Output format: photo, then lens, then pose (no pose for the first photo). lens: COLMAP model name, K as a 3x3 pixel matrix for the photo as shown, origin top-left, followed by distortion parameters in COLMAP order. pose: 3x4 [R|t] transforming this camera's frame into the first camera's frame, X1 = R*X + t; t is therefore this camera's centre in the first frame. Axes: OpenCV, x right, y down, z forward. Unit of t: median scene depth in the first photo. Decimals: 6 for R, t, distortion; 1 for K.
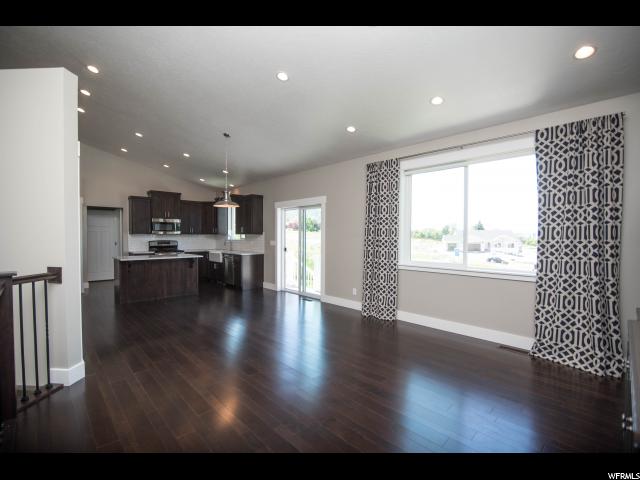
lens RADIAL K [[295.1, 0, 317.7], [0, 295.1, 242.4], [0, 0, 1]] dist [-0.015138, -0.000089]
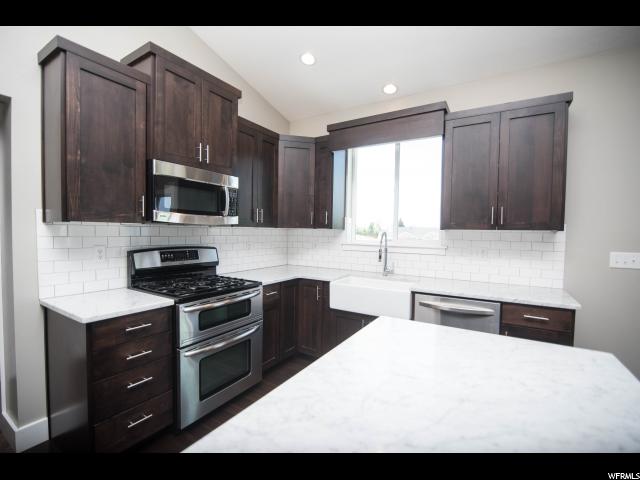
lens RADIAL K [[295.1, 0, 317.7], [0, 295.1, 242.4], [0, 0, 1]] dist [-0.015138, -0.000089]
pose [[0.968586, 0.002707, 0.248665, -0.642461], [-0.005912, 0.999909, 0.012143, -0.020954], [-0.248609, -0.013232, 0.968513, 0.949098]]
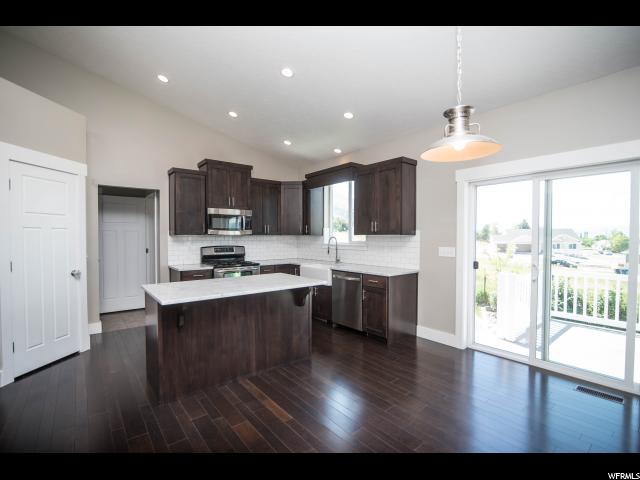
lens RADIAL K [[300.7, 0, 318.3], [0, 300.7, 242.2], [0, 0, 1]] dist [-0.016957, -0.000145]
pose [[0.996953, -0.002369, -0.077966, -0.396646], [0.002204, 0.999995, -0.002202, -0.016612], [0.077971, 0.002023, 0.996954, 0.566161]]
